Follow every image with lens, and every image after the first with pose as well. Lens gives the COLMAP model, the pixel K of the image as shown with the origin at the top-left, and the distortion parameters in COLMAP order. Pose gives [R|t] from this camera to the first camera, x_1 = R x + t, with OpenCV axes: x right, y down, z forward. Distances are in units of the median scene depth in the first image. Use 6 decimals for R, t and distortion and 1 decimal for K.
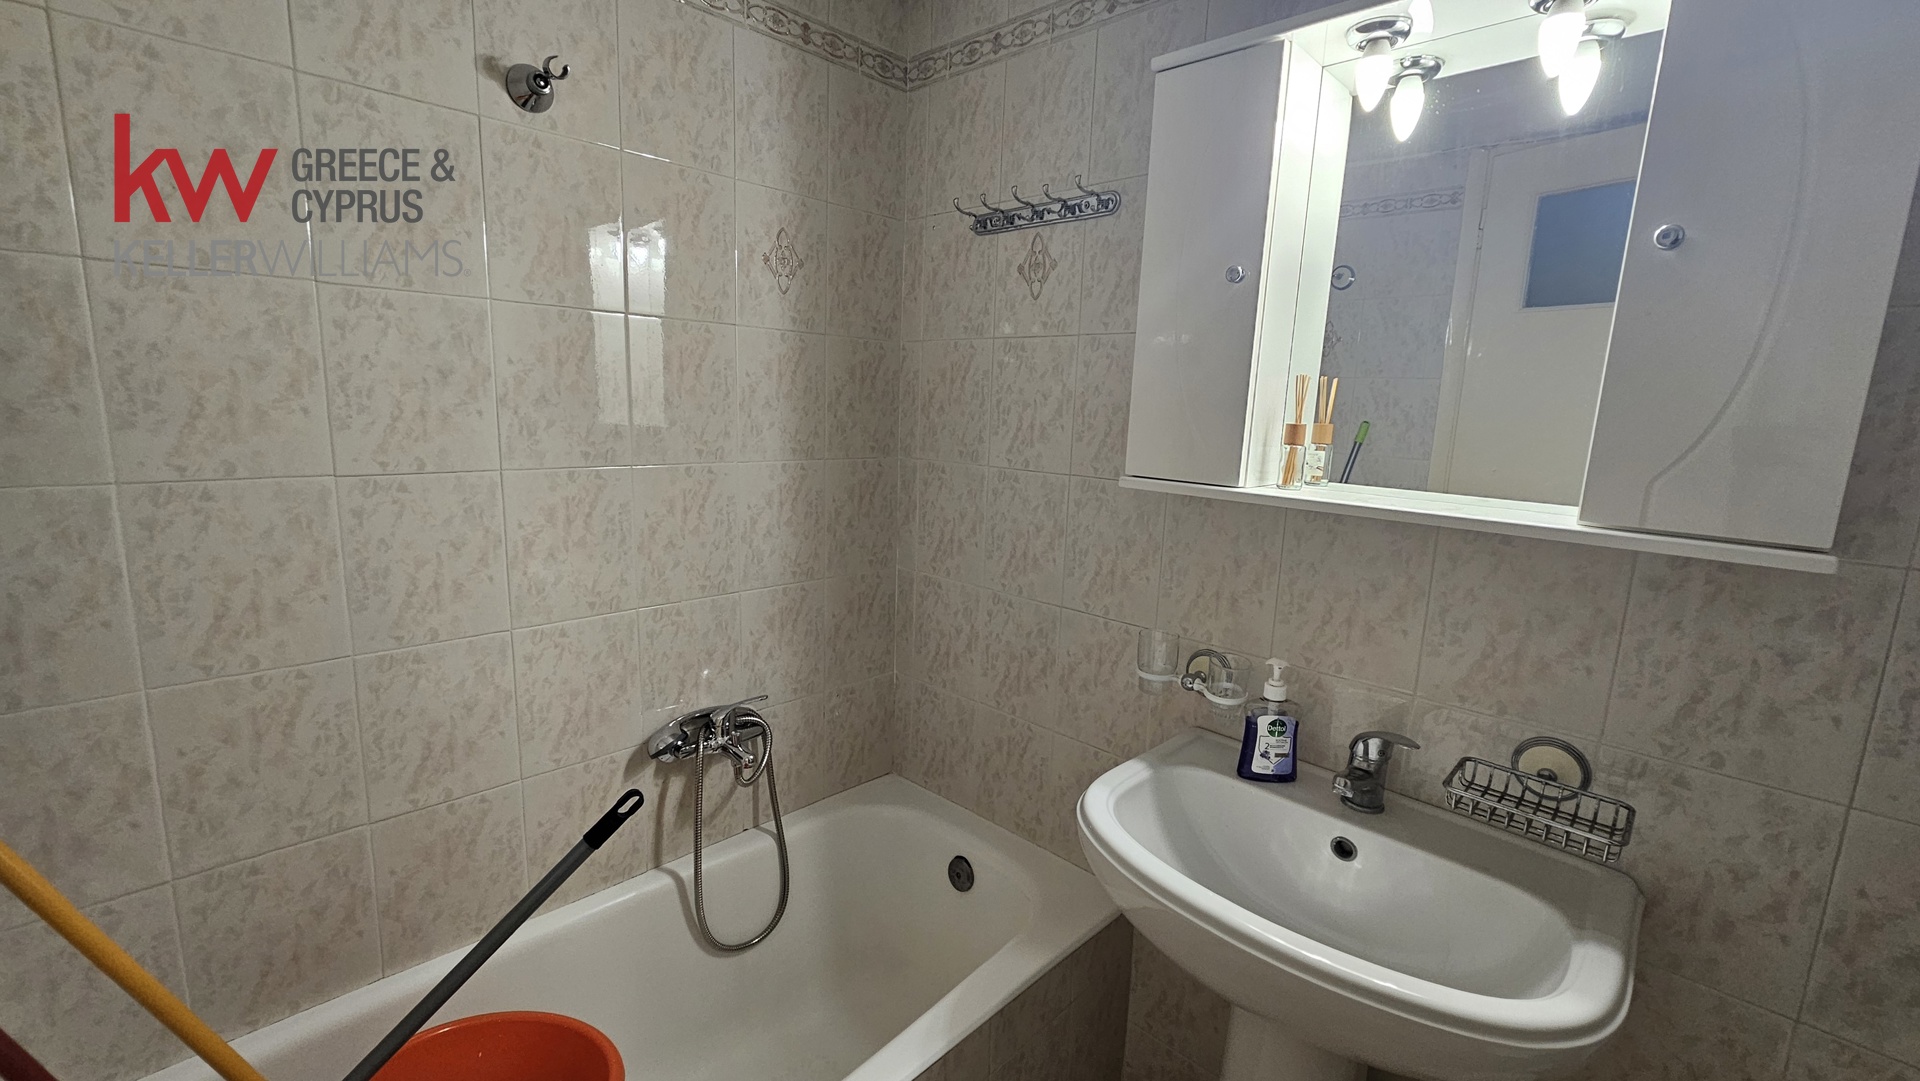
lens RADIAL K [[795.3, 0, 953.2], [0, 795.3, 536.6], [0, 0, 1]] dist [0.003411, -0.000594]
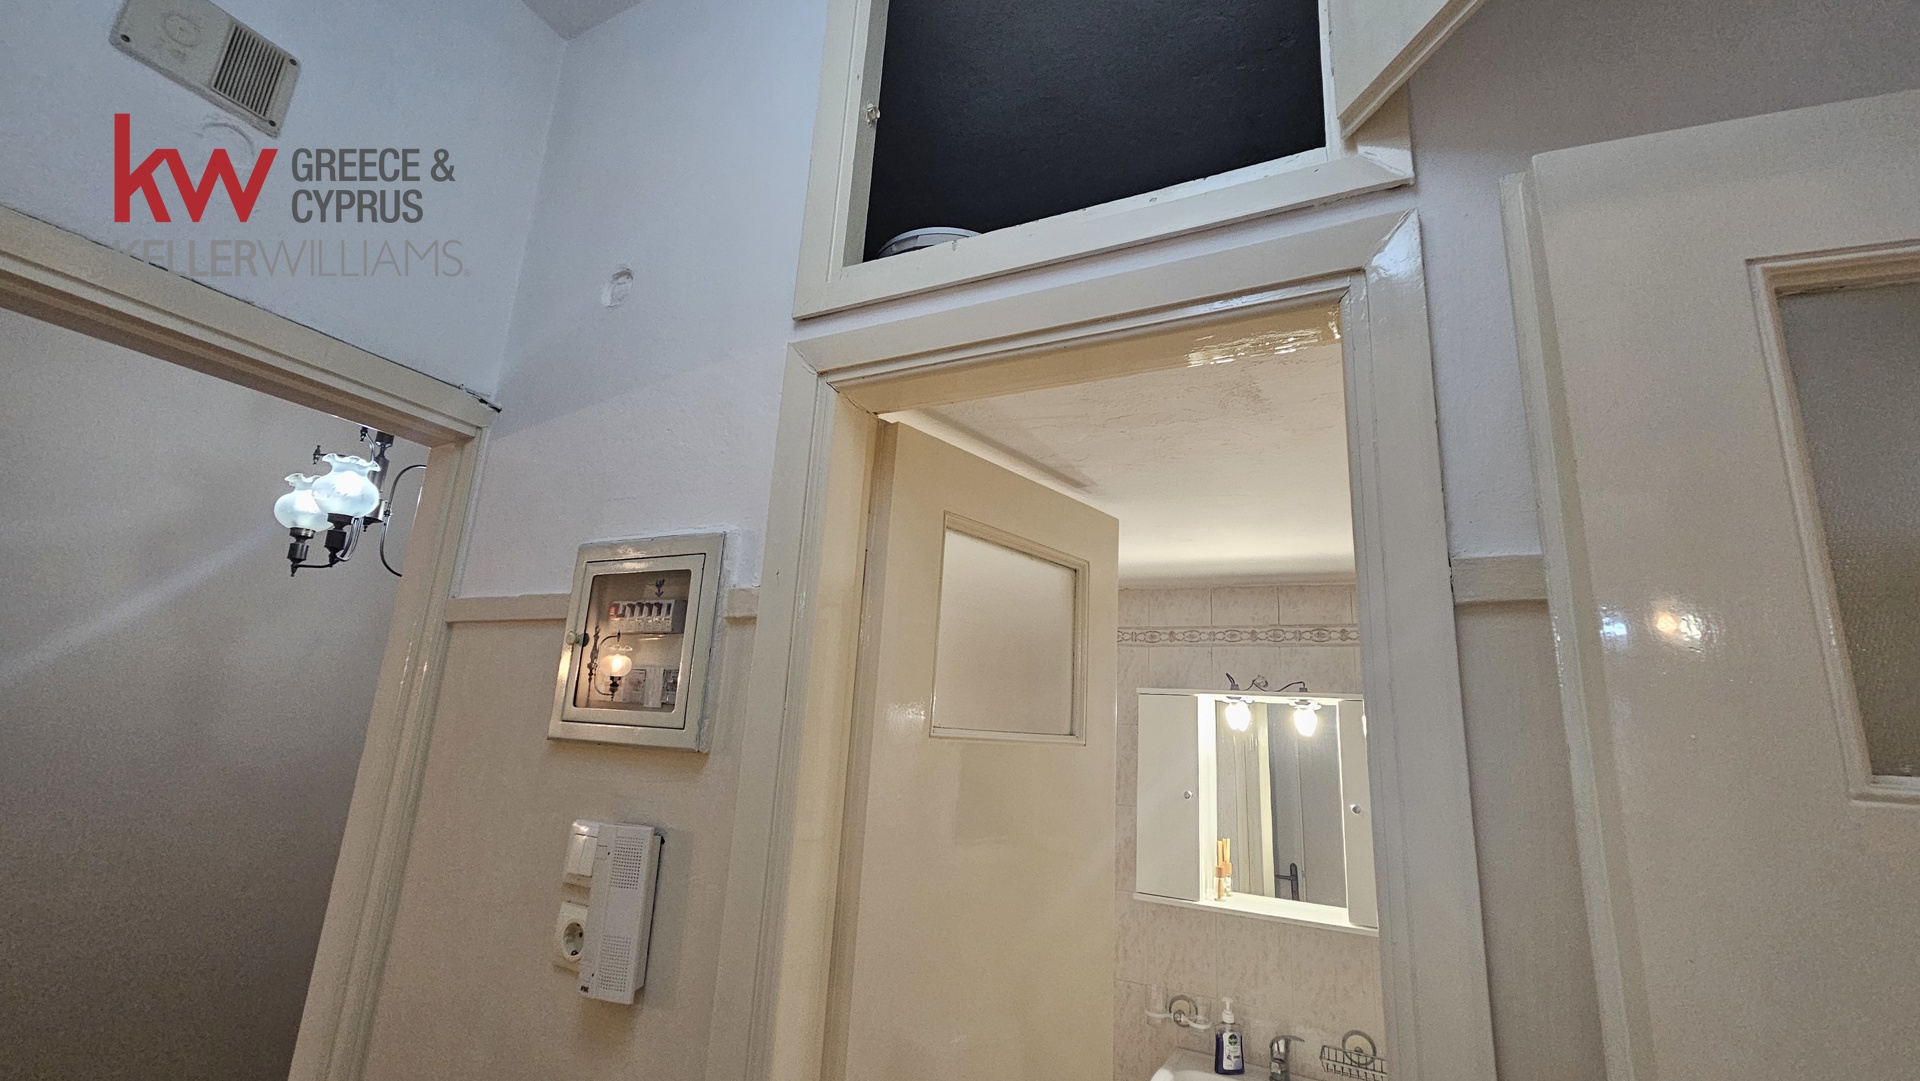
lens RADIAL K [[795.3, 0, 961.2], [0, 795.3, 541.8], [0, 0, 1]] dist [0.003411, -0.000594]
pose [[0.959867, 0.085963, 0.266956, -0.811769], [0.024621, 0.922363, -0.385538, -0.135537], [-0.279373, 0.376638, 0.883230, -0.927458]]
